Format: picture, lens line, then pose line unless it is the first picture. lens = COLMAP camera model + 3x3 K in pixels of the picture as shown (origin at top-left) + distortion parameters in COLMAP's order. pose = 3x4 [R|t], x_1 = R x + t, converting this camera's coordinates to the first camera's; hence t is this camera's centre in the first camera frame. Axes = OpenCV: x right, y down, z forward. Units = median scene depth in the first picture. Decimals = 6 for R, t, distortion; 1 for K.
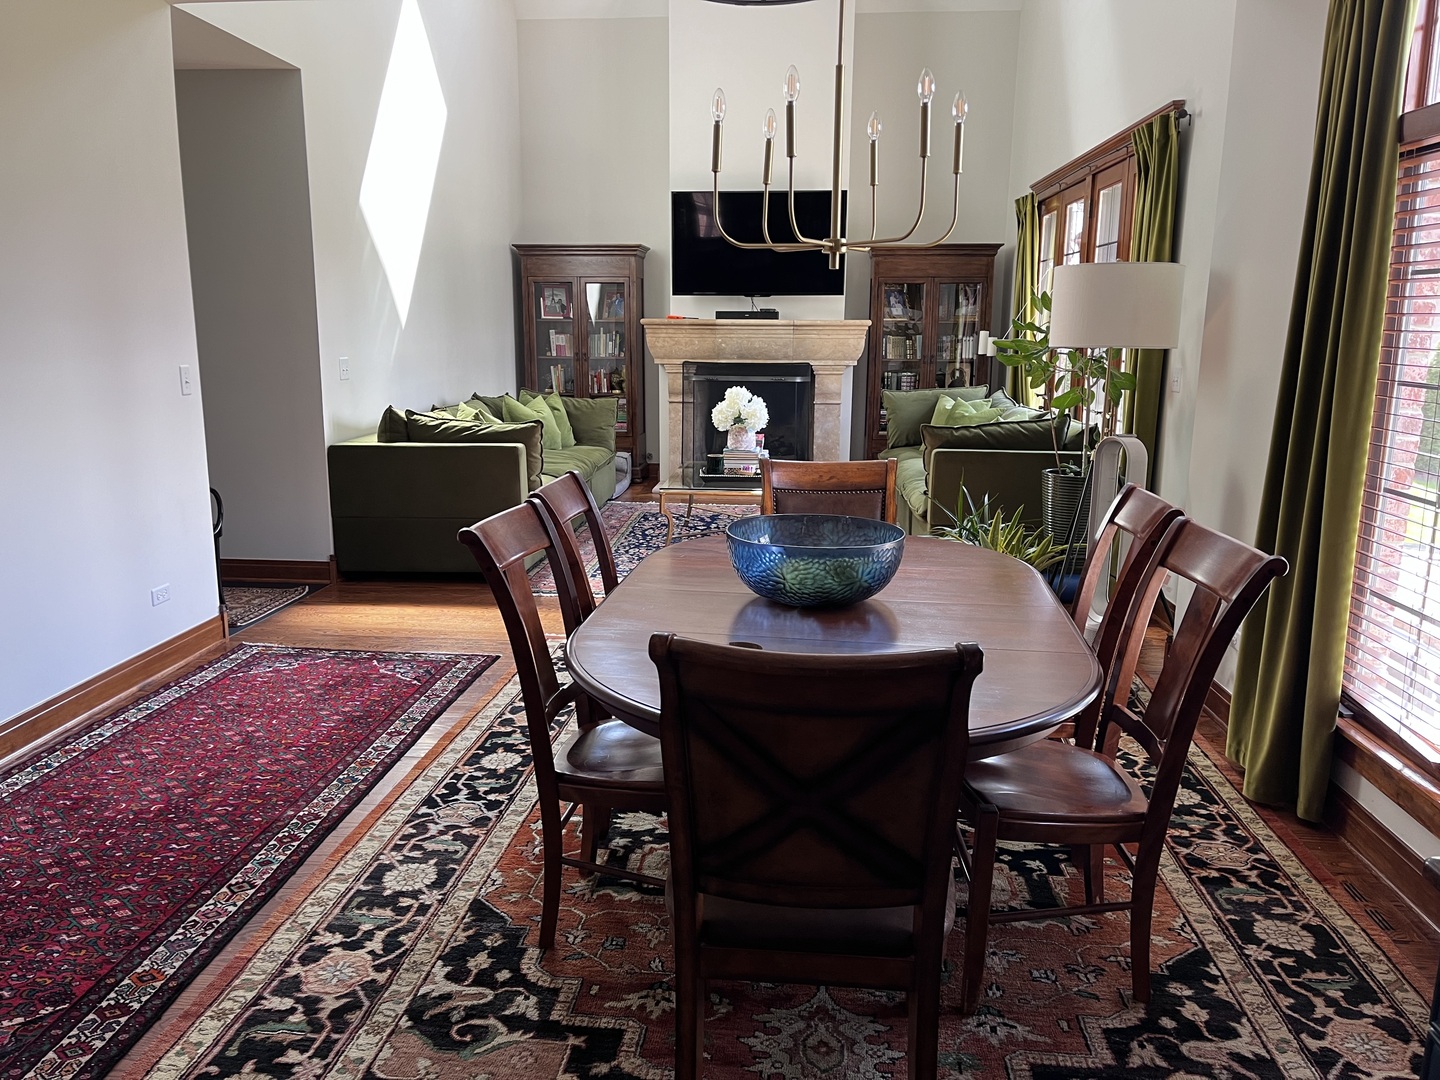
lens RADIAL K [[1100.2, 0, 720.0], [0, 1100.2, 540.0], [0, 0, 1]] dist [0.078029, -0.081368]
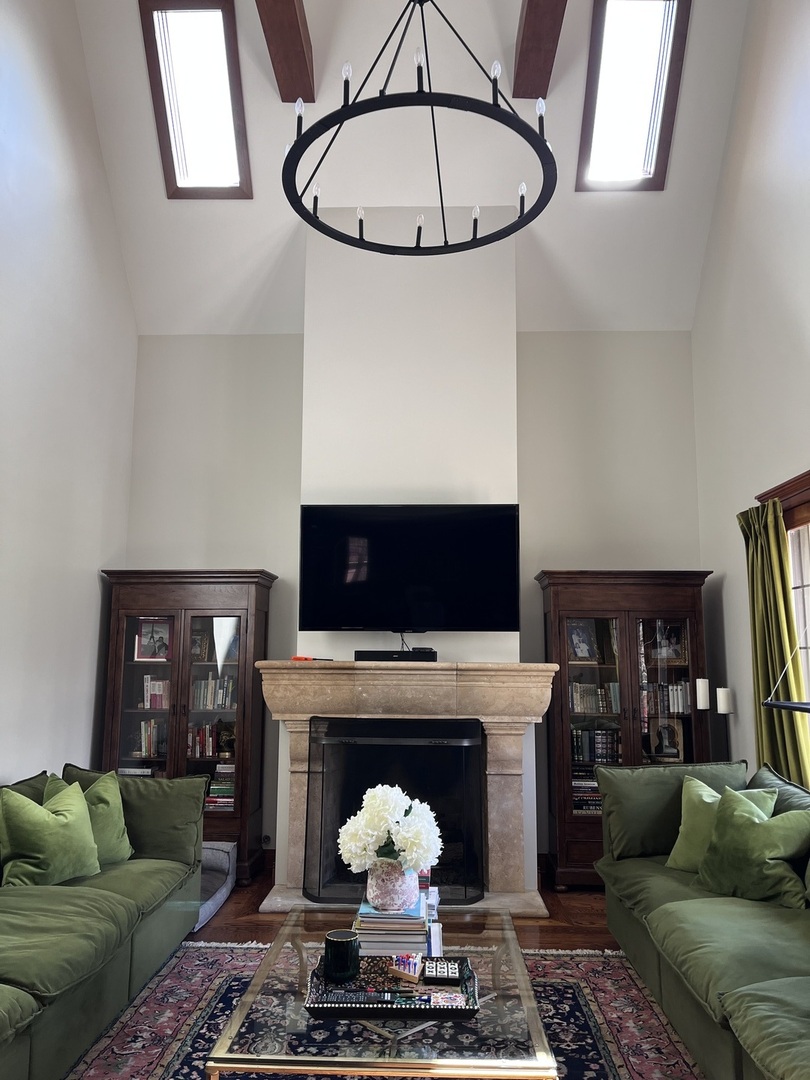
lens RADIAL K [[825.2, 0, 405.0], [0, 825.2, 540.0], [0, 0, 1]] dist [0.078029, -0.081368]
pose [[0.998977, 0.007561, 0.044581, 0.004635], [0.007574, 0.944012, -0.329825, -0.089341], [-0.044579, 0.329825, 0.942989, 0.426507]]
